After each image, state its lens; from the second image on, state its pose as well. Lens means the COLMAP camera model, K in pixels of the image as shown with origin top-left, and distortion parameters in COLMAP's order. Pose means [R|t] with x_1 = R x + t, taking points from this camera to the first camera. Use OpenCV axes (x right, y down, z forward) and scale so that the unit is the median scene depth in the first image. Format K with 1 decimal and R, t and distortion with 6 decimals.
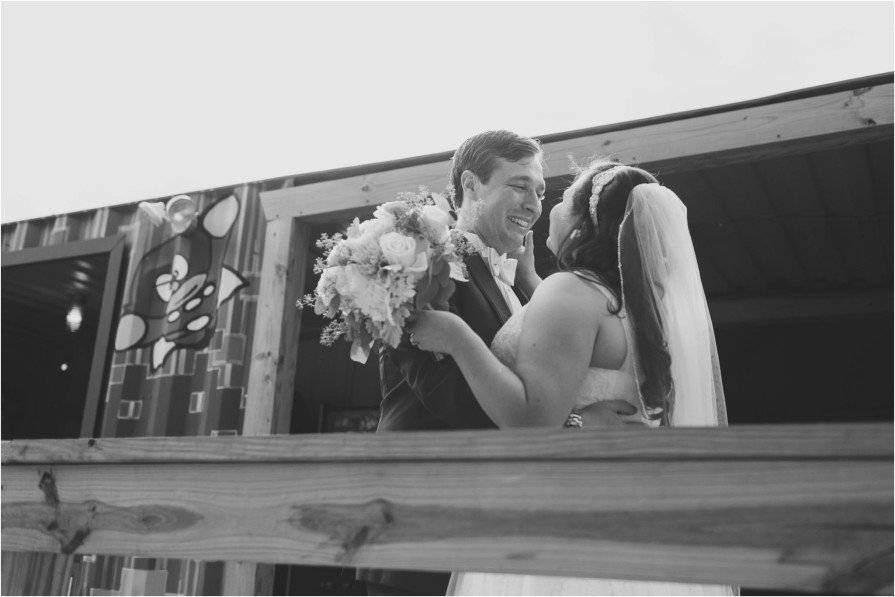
lens RADIAL K [[963.3, 0, 465.1], [0, 963.3, 254.9], [0, 0, 1]] dist [0.007871, -0.009887]
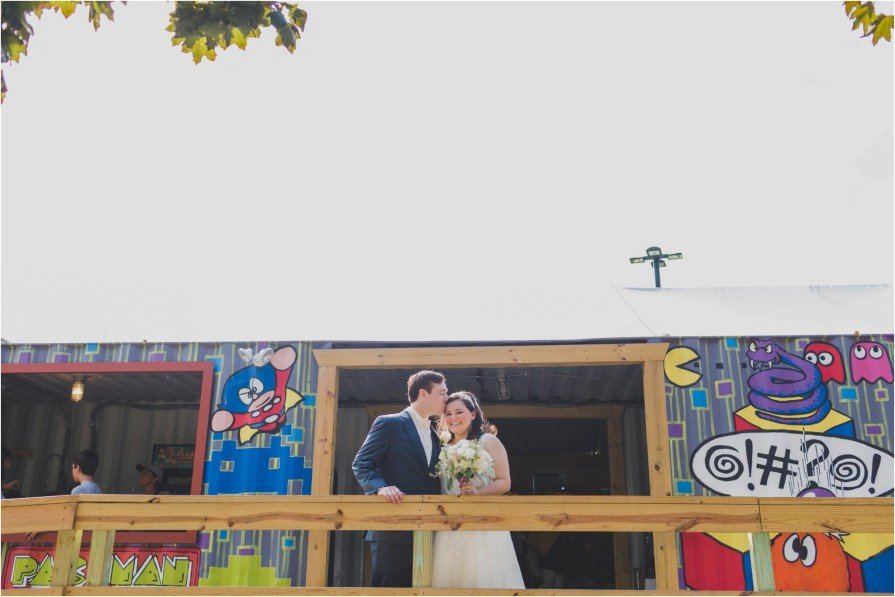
lens RADIAL K [[917.4, 0, 448.9], [0, 917.4, 268.7], [0, 0, 1]] dist [0.005393, 0.001186]
pose [[0.922965, 0.096175, 0.372675, -0.655000], [-0.088705, 0.995364, -0.037184, -0.179522], [-0.374523, 0.001261, 0.927217, -0.739831]]
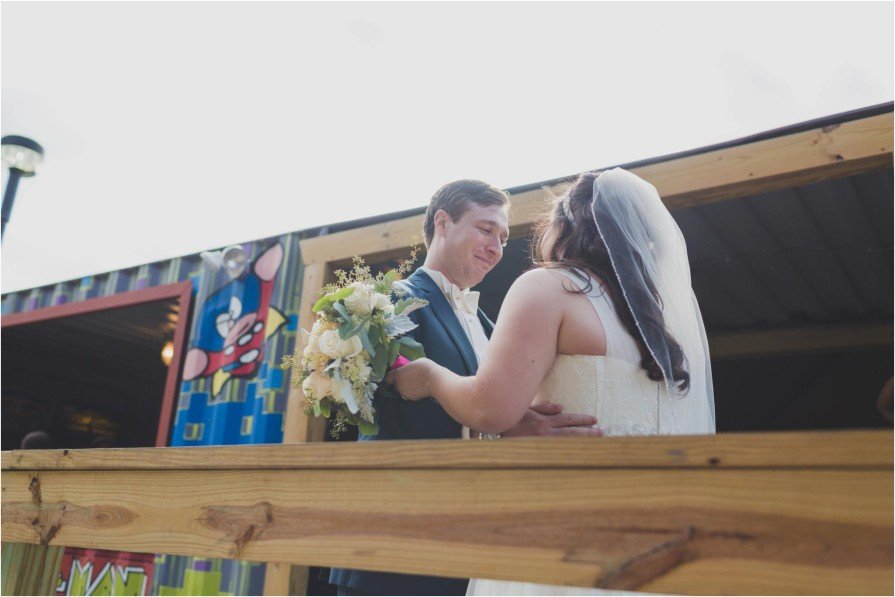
lens RADIAL K [[885.0, 0, 418.9], [0, 885.0, 274.5], [0, 0, 1]] dist [-0.001078, -0.003662]
pose [[0.987935, -0.020810, -0.153467, 0.087565], [0.017245, 0.999551, -0.024522, 0.003148], [0.153909, 0.021580, 0.987849, -0.009441]]
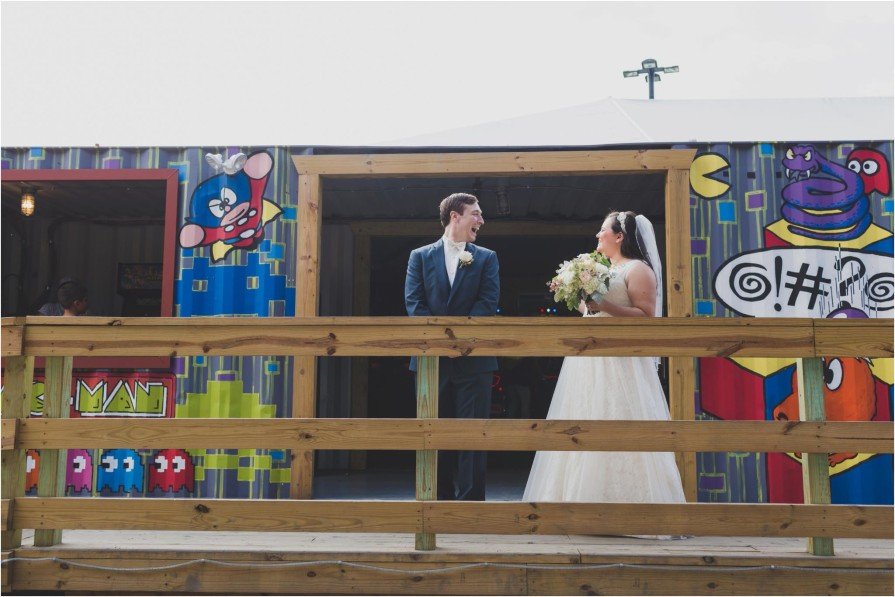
lens RADIAL K [[924.3, 0, 447.5], [0, 924.3, 298.5], [0, 0, 1]] dist [0.006050, 0.010576]
pose [[0.912972, 0.011049, 0.407872, -0.615421], [-0.092534, 0.979194, 0.180599, -0.136004], [-0.397390, -0.202623, 0.895000, -0.547536]]
